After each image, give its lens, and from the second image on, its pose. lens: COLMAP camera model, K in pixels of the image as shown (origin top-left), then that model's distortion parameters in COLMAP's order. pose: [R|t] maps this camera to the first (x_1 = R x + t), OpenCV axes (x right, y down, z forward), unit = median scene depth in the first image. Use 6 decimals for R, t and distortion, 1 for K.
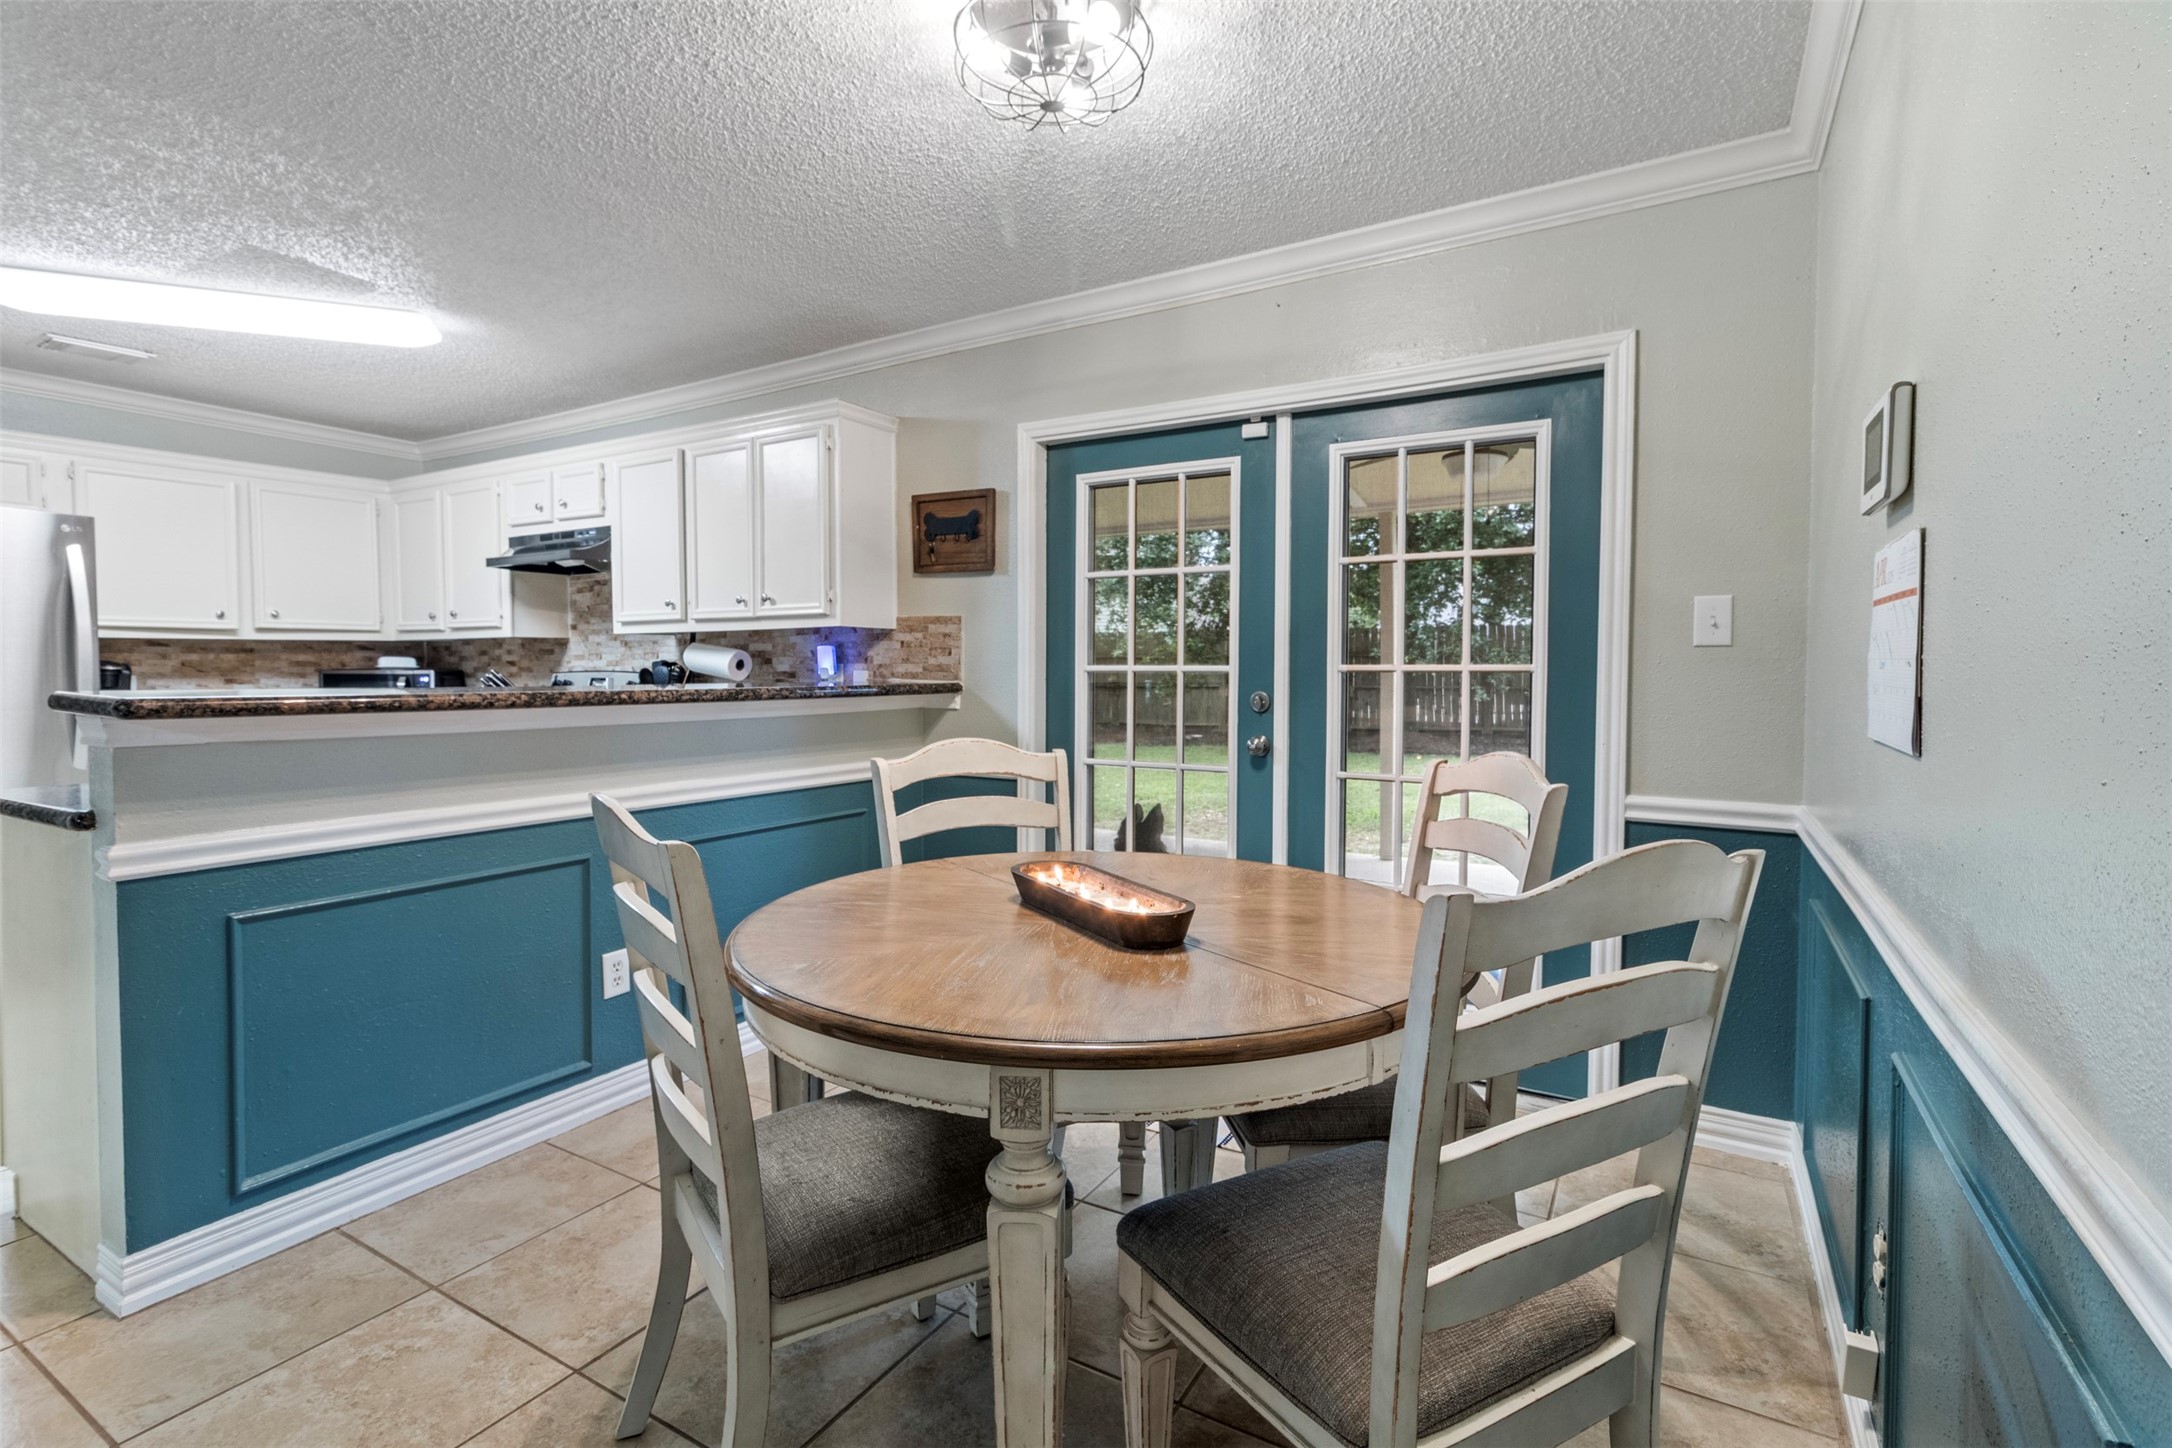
lens RADIAL K [[1024.3, 0, 1091.7], [0, 1024.3, 687.5], [0, 0, 1]] dist [0.003134, 0.002224]
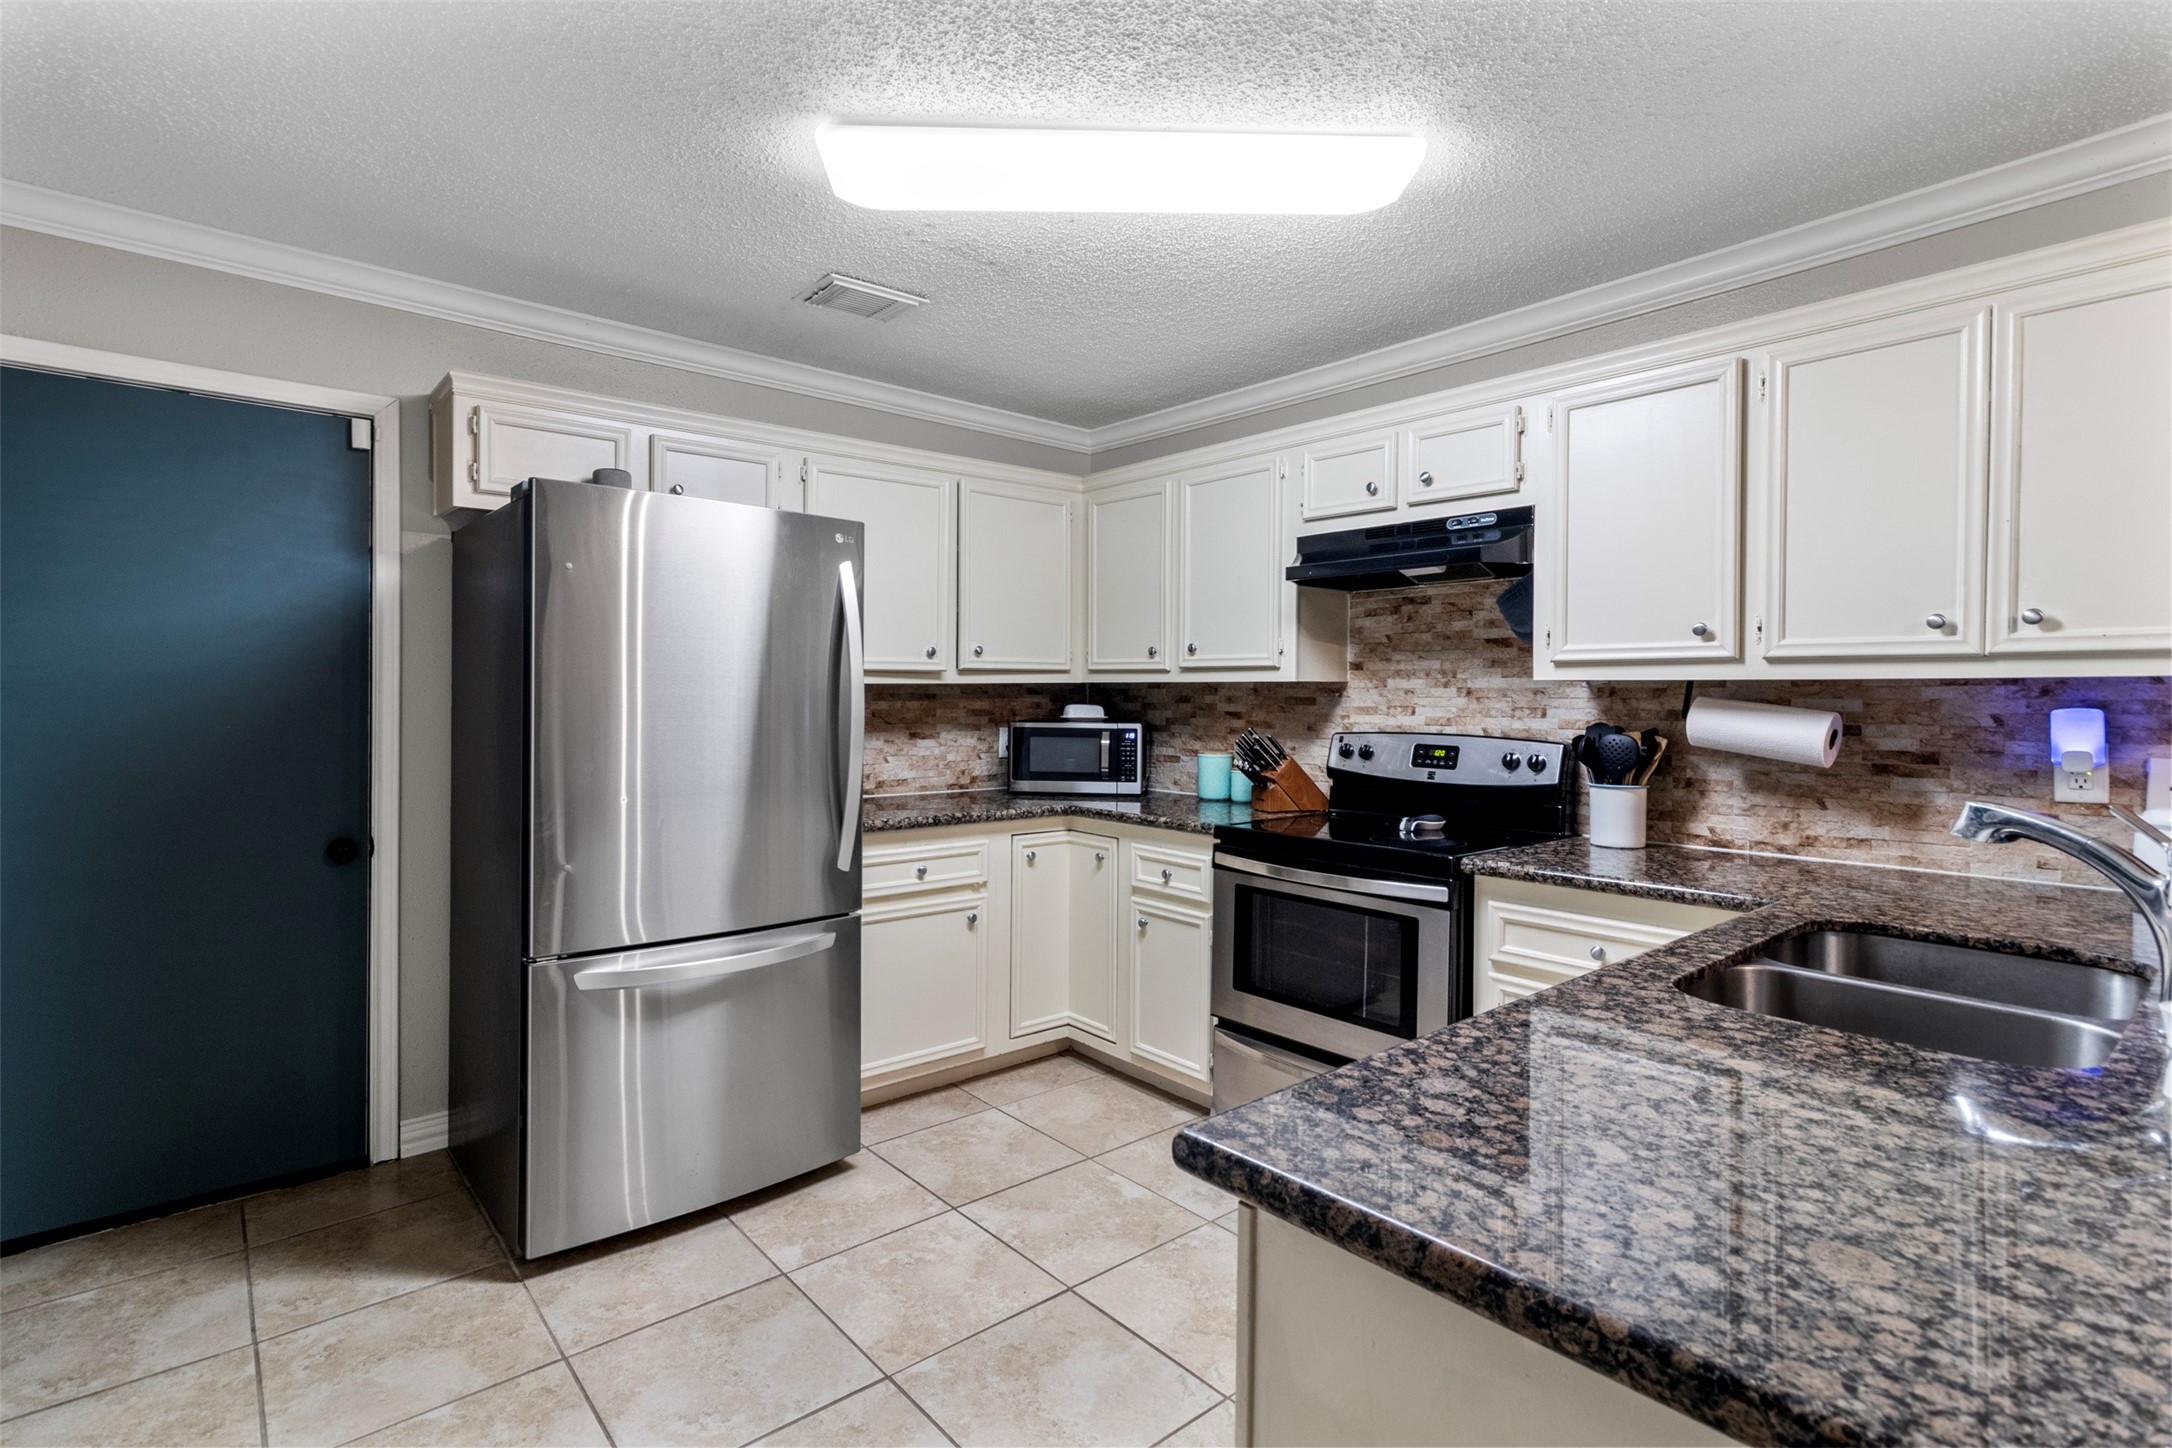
lens RADIAL K [[1024.3, 0, 1087.3], [0, 1024.3, 701.4], [0, 0, 1]] dist [0.003134, 0.002224]
pose [[0.951330, 0.009223, -0.308036, -0.580788], [-0.012107, 0.999899, -0.007452, -0.034962], [0.307936, 0.010819, 0.951345, 0.357487]]
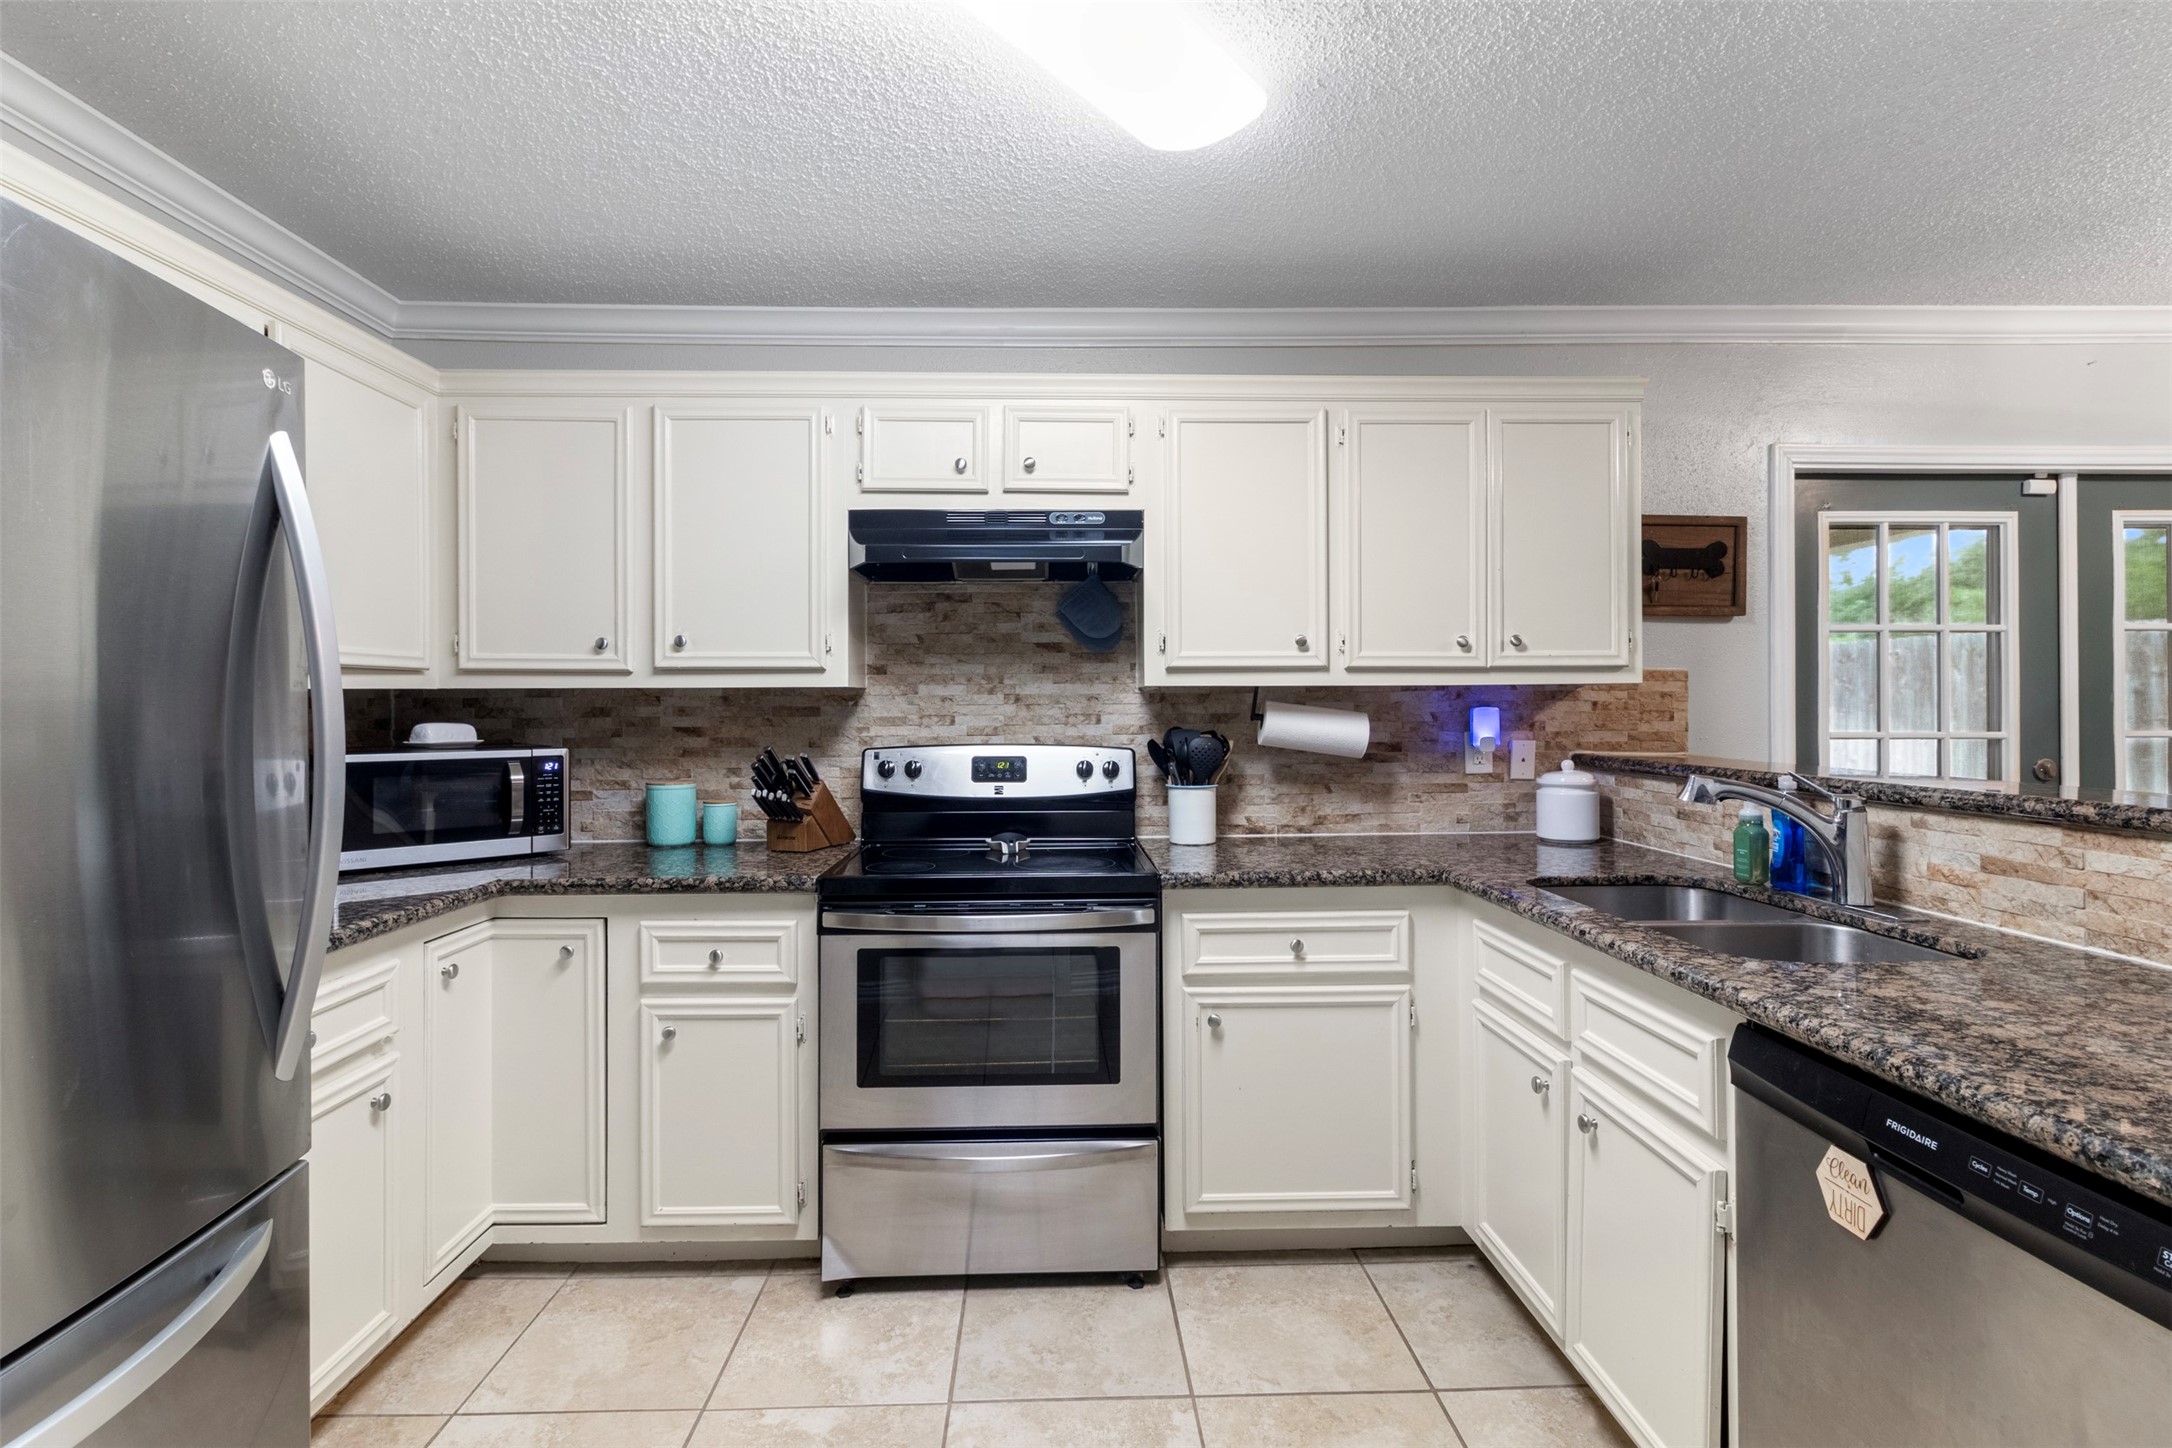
lens RADIAL K [[1024.3, 0, 1075.7], [0, 1024.3, 703.2], [0, 0, 1]] dist [0.003134, 0.002224]
pose [[0.843408, -0.002083, 0.537270, -0.908491], [0.012632, 0.999793, -0.015954, -0.036037], [-0.537125, 0.020242, 0.843260, 0.547992]]
